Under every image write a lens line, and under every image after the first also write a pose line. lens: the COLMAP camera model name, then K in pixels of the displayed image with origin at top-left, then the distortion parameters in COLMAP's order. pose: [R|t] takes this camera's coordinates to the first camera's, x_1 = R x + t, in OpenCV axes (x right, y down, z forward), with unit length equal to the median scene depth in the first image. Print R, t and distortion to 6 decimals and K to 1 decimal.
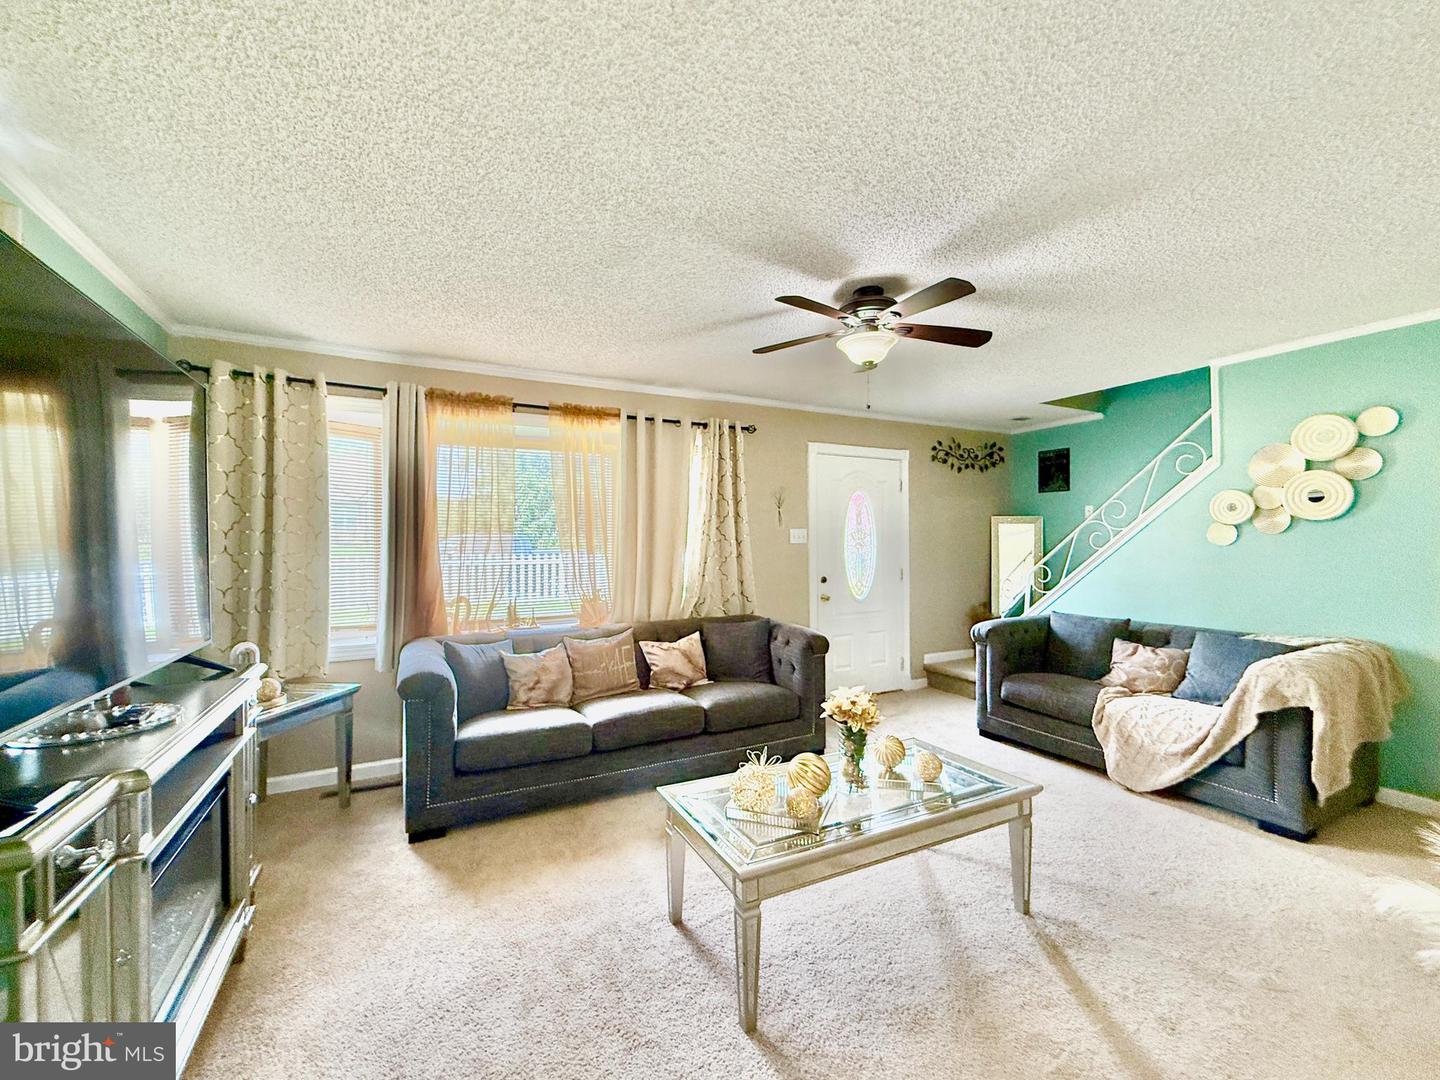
lens RADIAL K [[586.3, 0, 709.3], [0, 586.3, 543.2], [0, 0, 1]] dist [-0.000045, 0.000027]
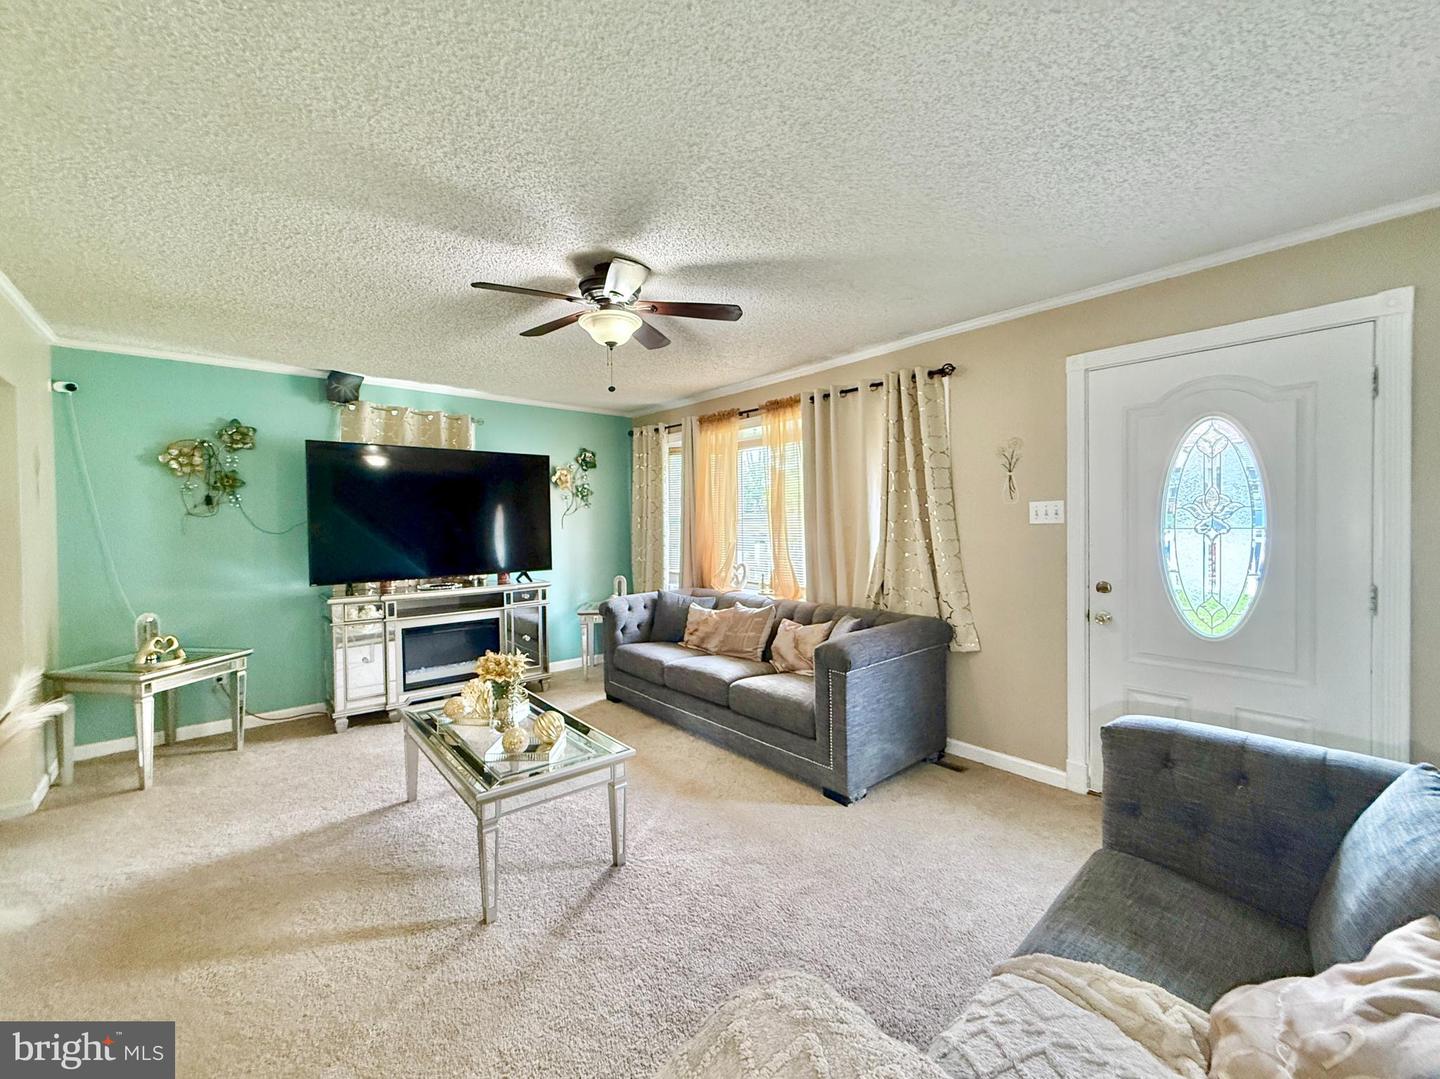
lens RADIAL K [[576.8, 0, 713.0], [0, 576.8, 539.5], [0, 0, 1]] dist [0.000868, -0.000194]
pose [[0.238725, 0.036052, -0.970418, 0.879064], [0.014128, 0.999076, 0.040593, -0.018228], [0.970985, -0.023400, 0.237995, 0.660134]]
